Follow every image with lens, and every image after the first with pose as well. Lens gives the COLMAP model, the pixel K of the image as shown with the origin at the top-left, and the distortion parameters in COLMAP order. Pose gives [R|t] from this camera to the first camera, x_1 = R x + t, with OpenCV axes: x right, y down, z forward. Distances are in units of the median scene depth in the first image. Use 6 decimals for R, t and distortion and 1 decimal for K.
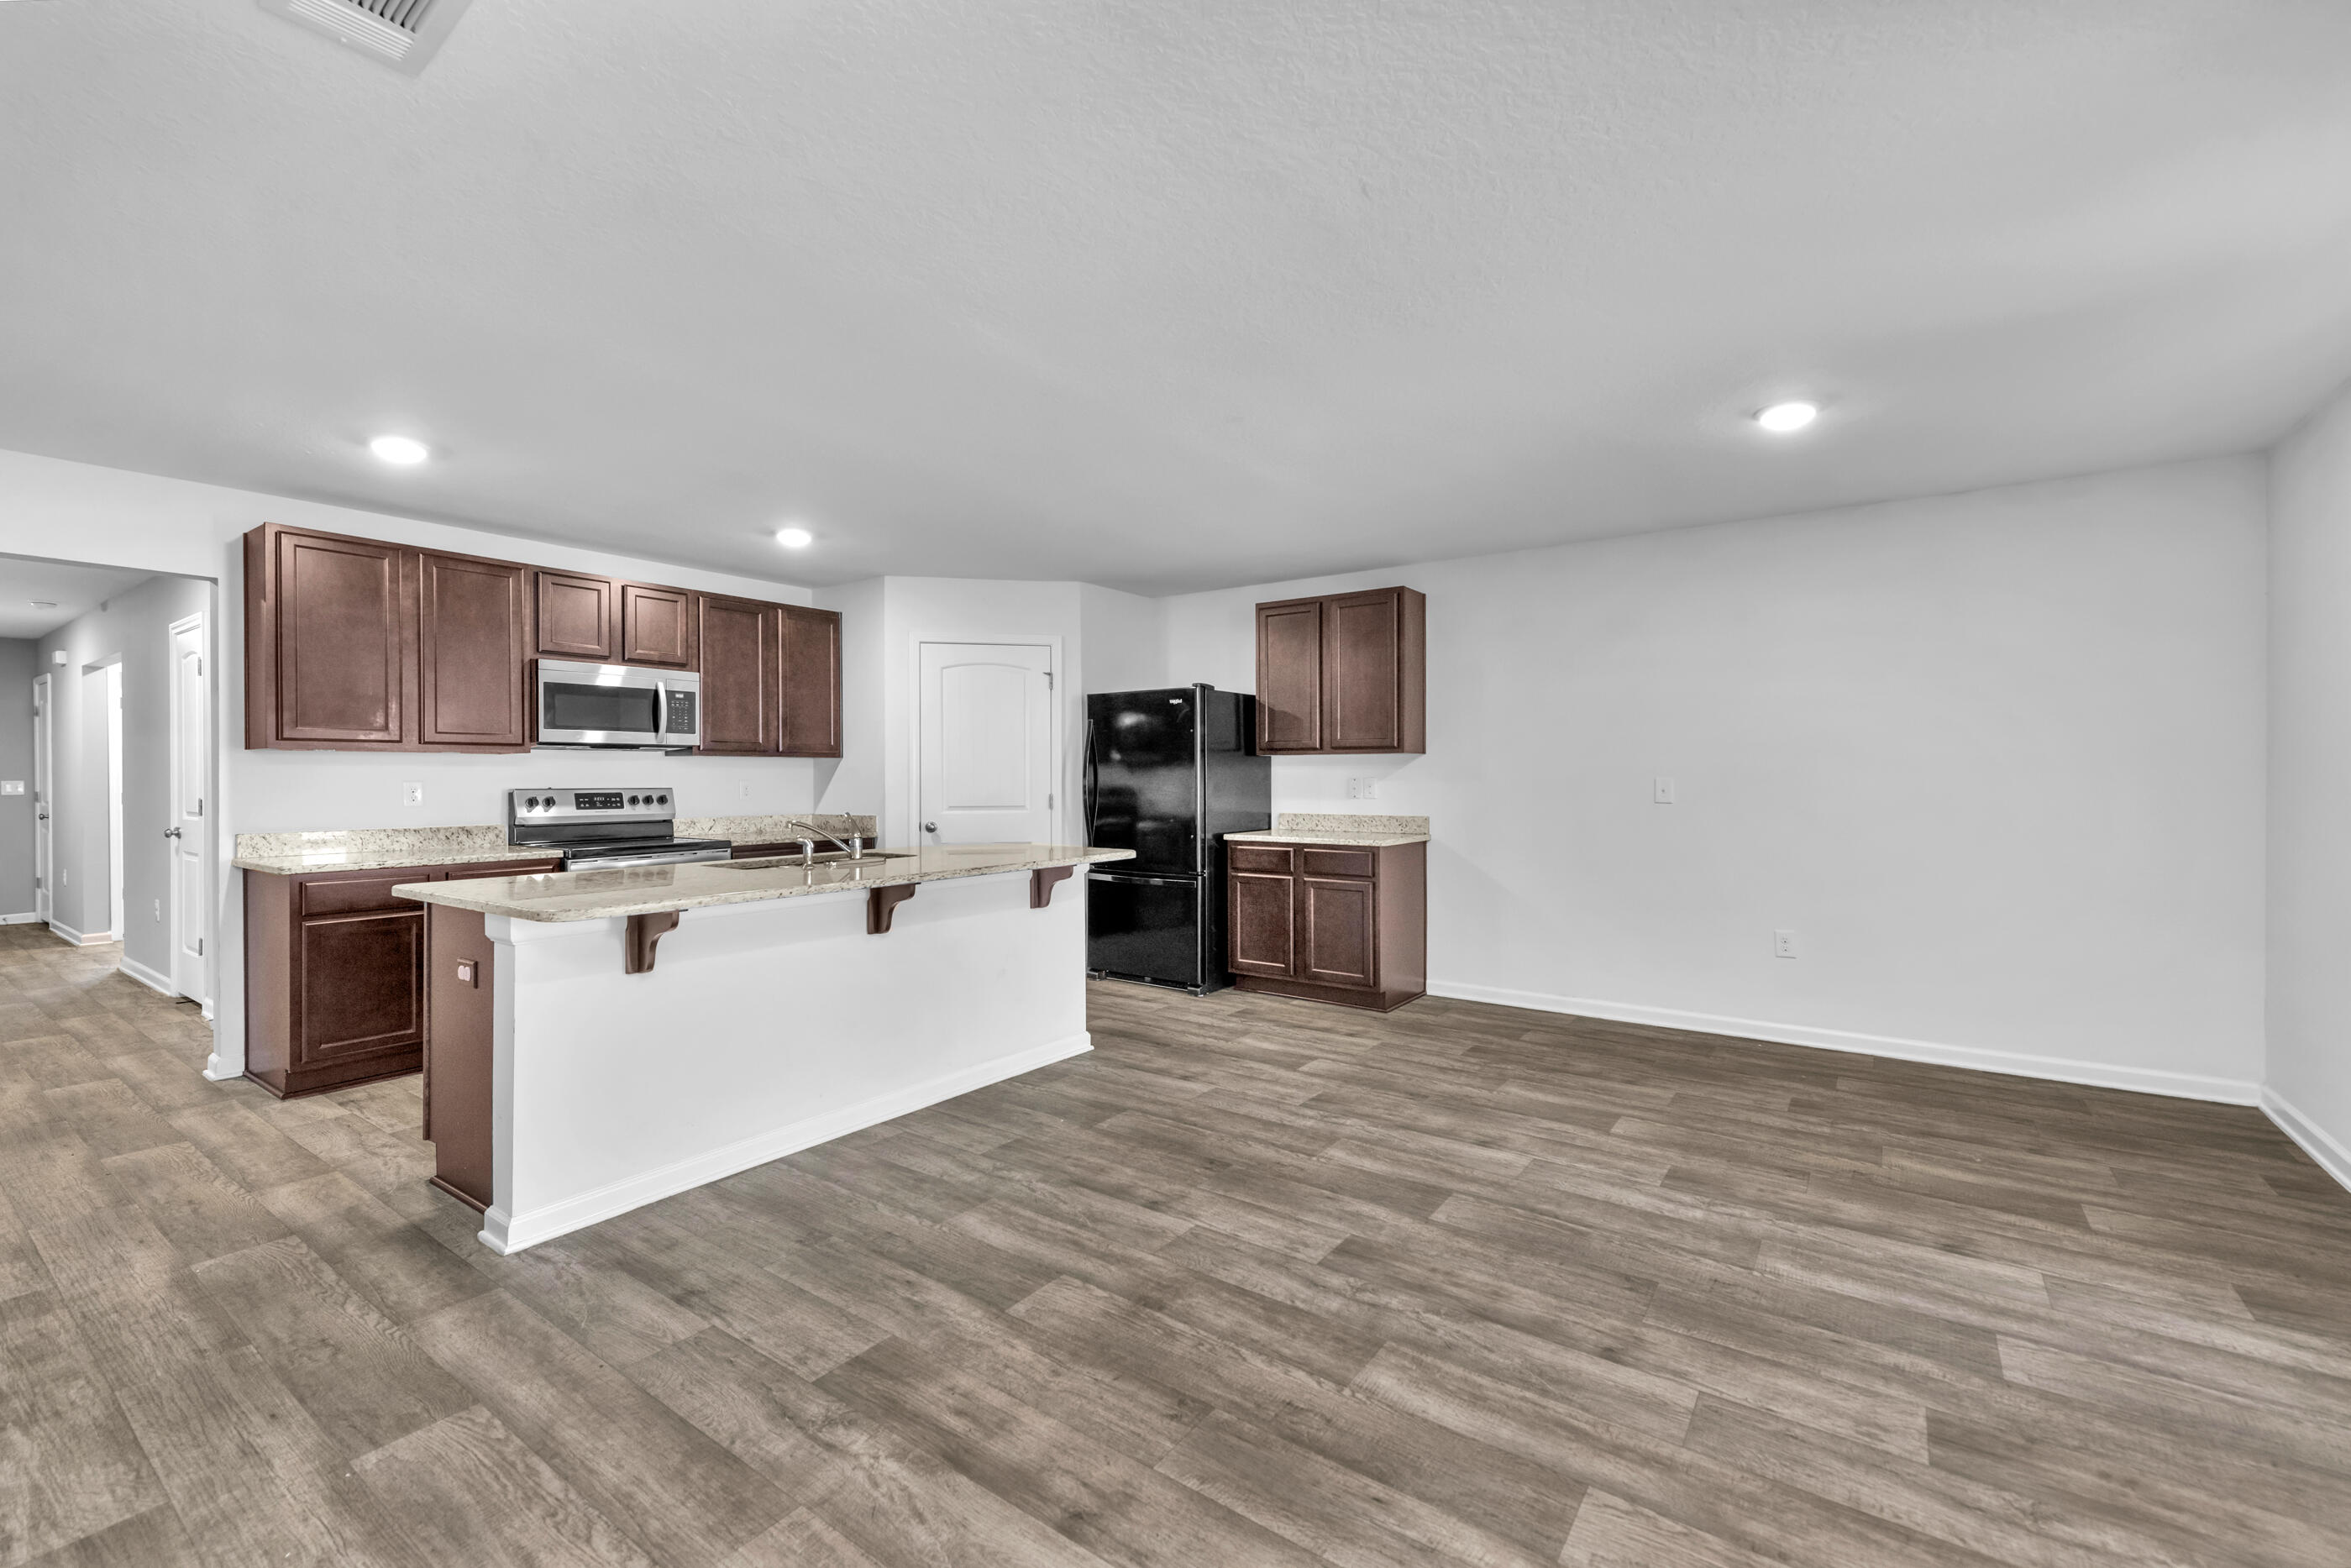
lens RADIAL K [[962.2, 0, 1256.1], [0, 962.2, 777.8], [0, 0, 1]] dist [0.020886, -0.006161]
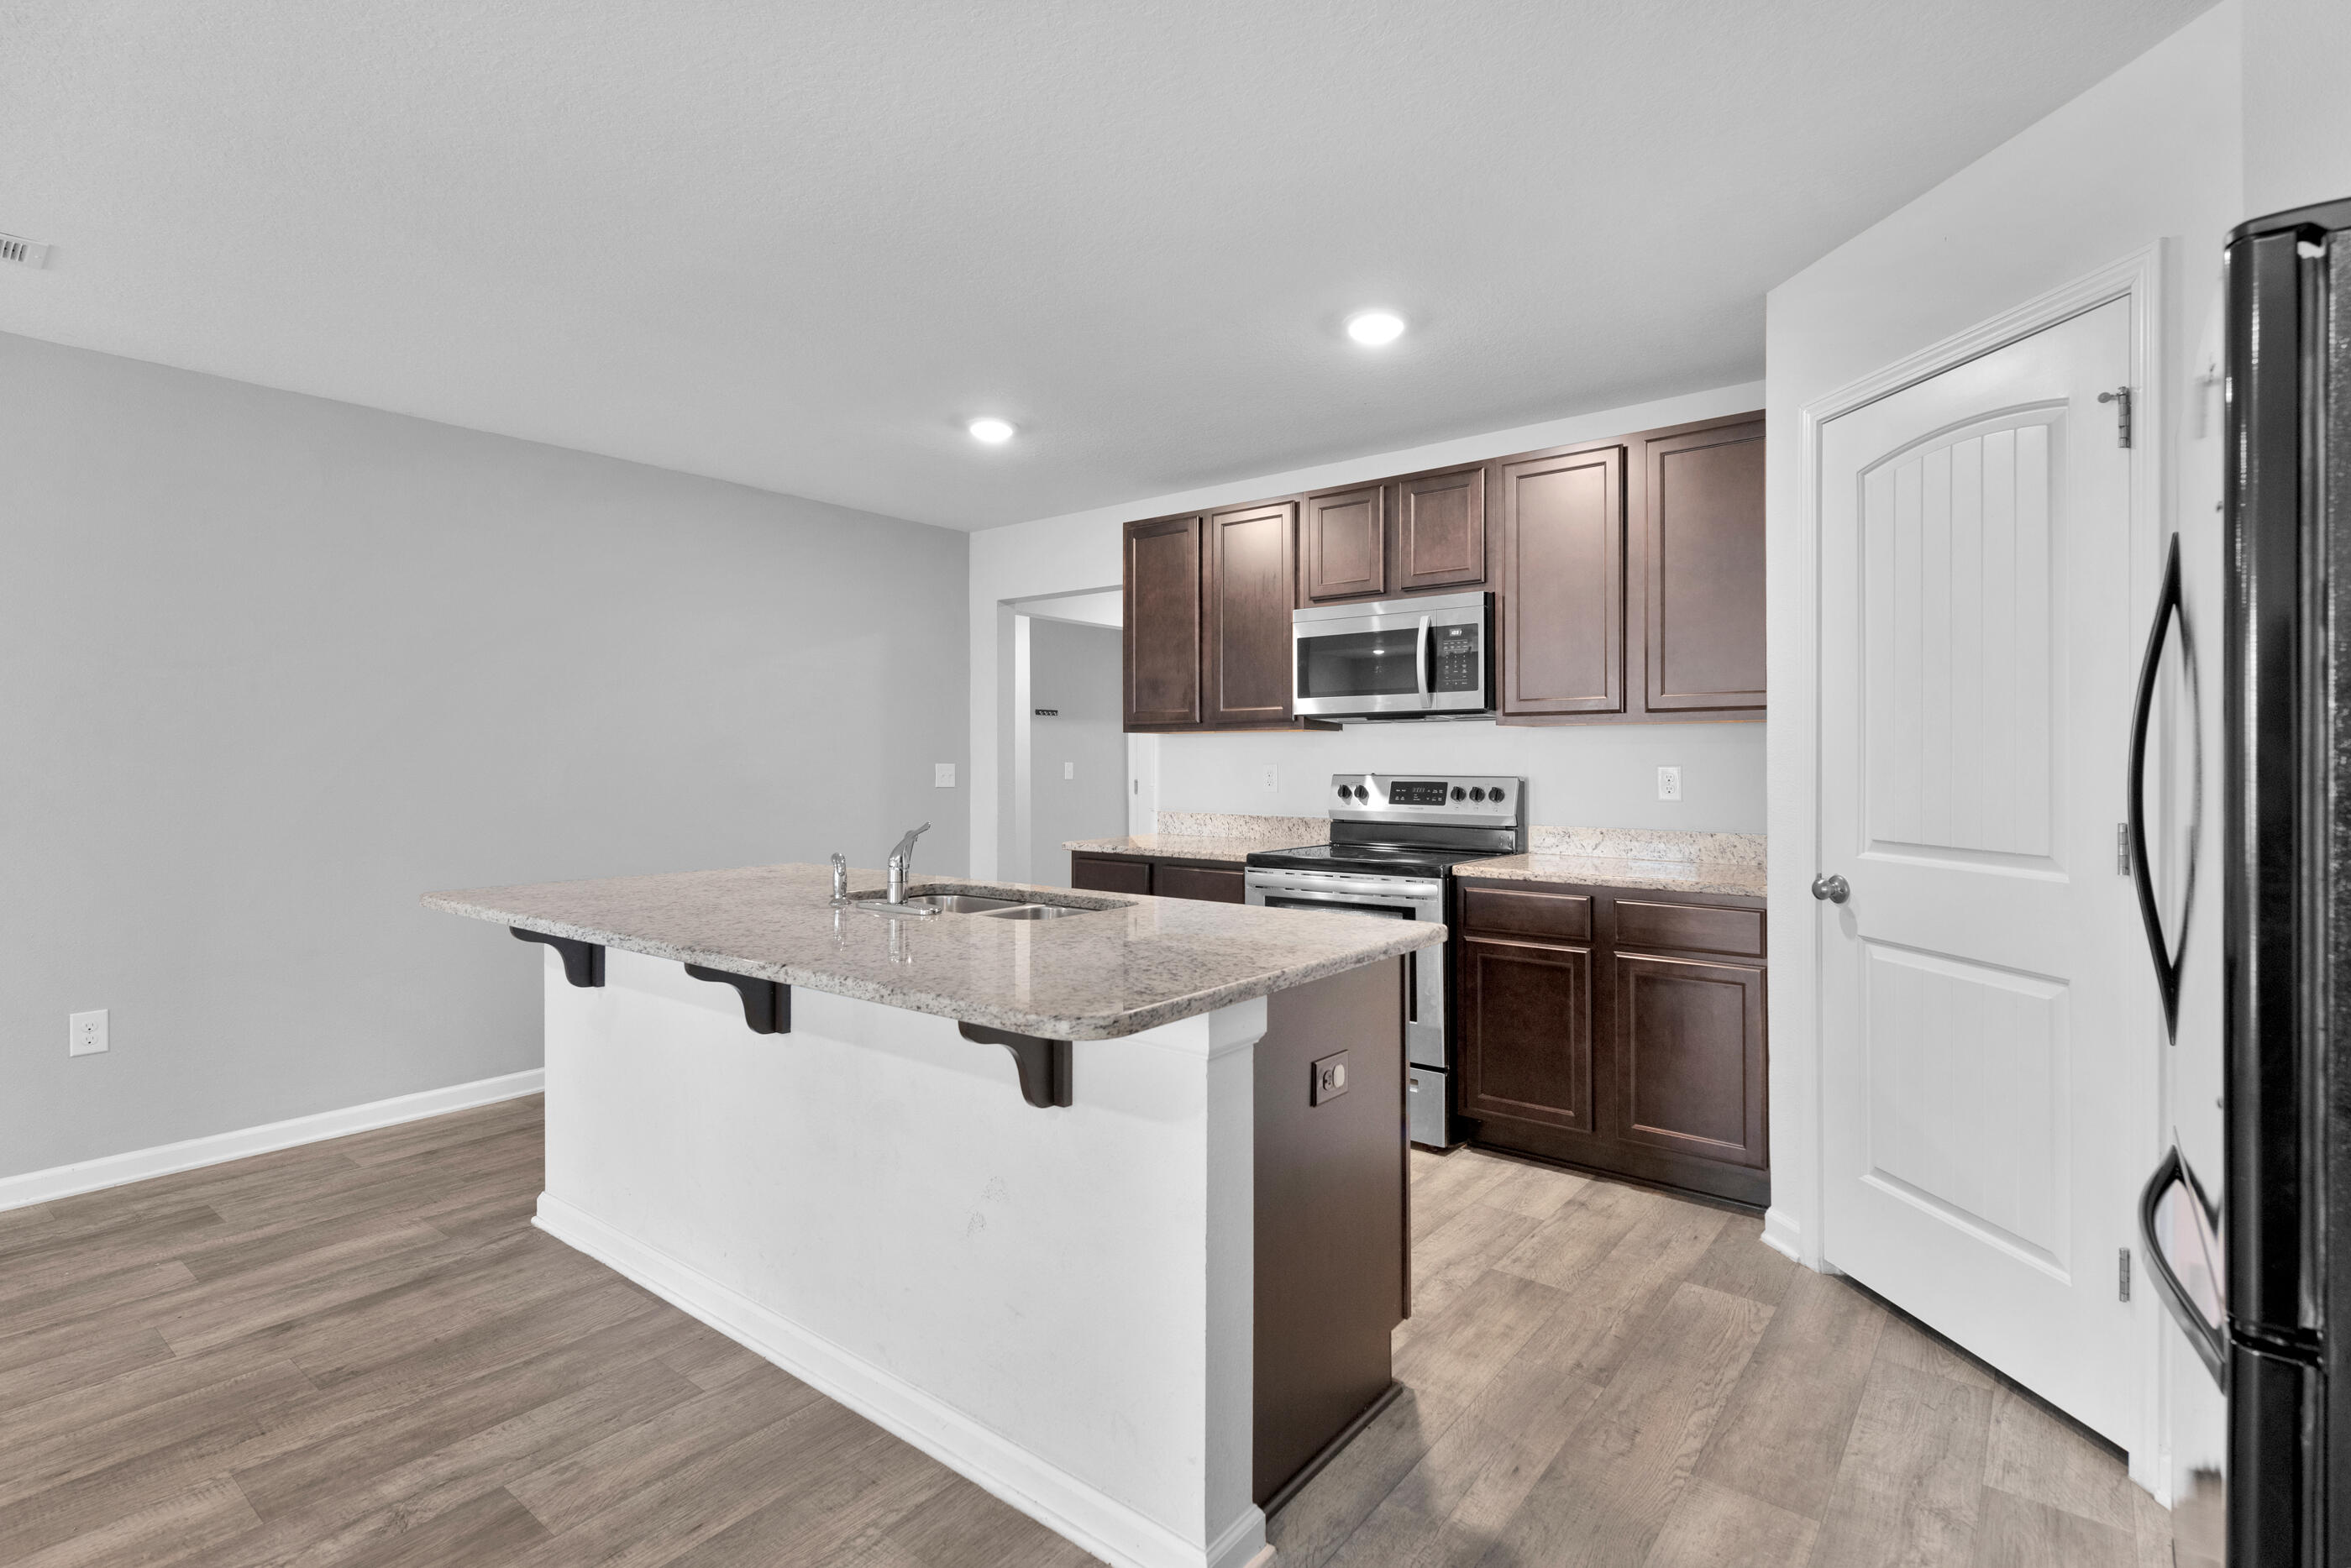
lens RADIAL K [[1138.2, 0, 1131.0], [0, 1138.2, 755.6], [0, 0, 1]] dist [0.008527, -0.006583]
pose [[-0.116447, -0.002350, -0.993194, 0.225826], [-0.001816, 0.999996, -0.002153, -0.001998], [0.993195, 0.001553, -0.116451, 1.120730]]
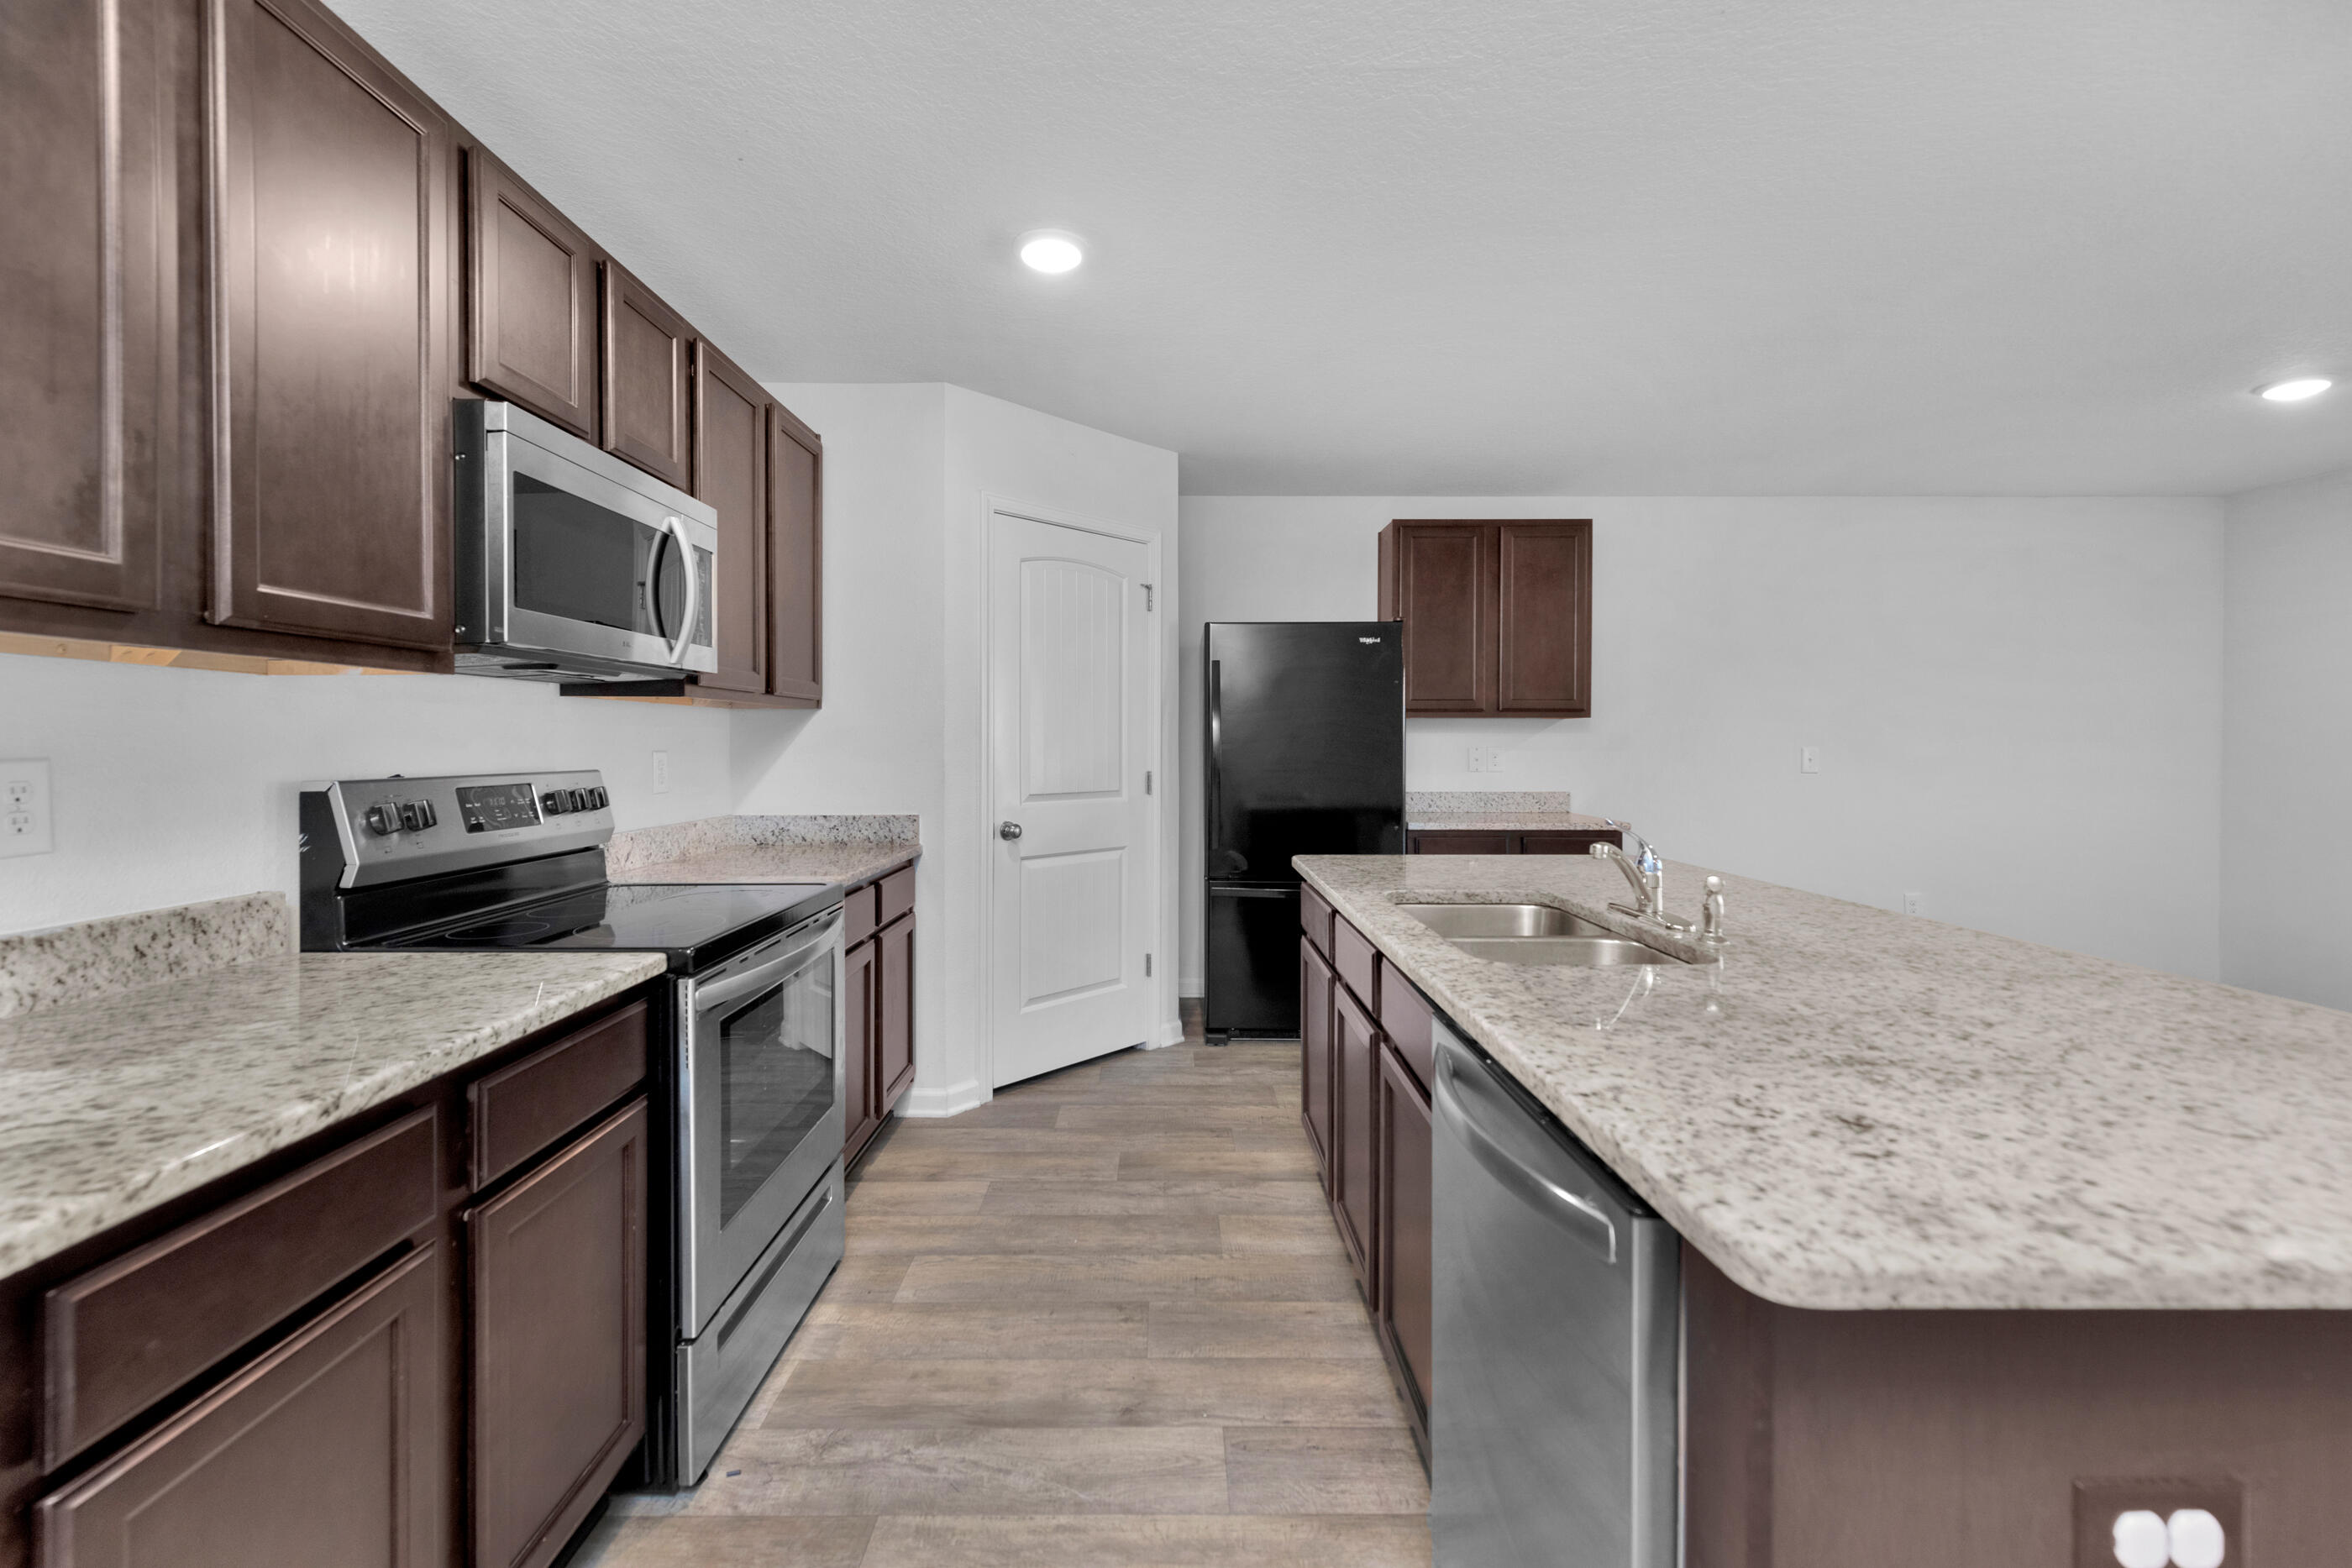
lens RADIAL K [[958.6, 0, 1156.8], [0, 958.6, 741.6], [0, 0, 1]] dist [0.012283, -0.002898]
pose [[0.834979, 0.002907, 0.550274, -0.843245], [-0.001672, 0.999995, -0.002746, -0.002645], [-0.550279, 0.001373, 0.834980, 0.672975]]
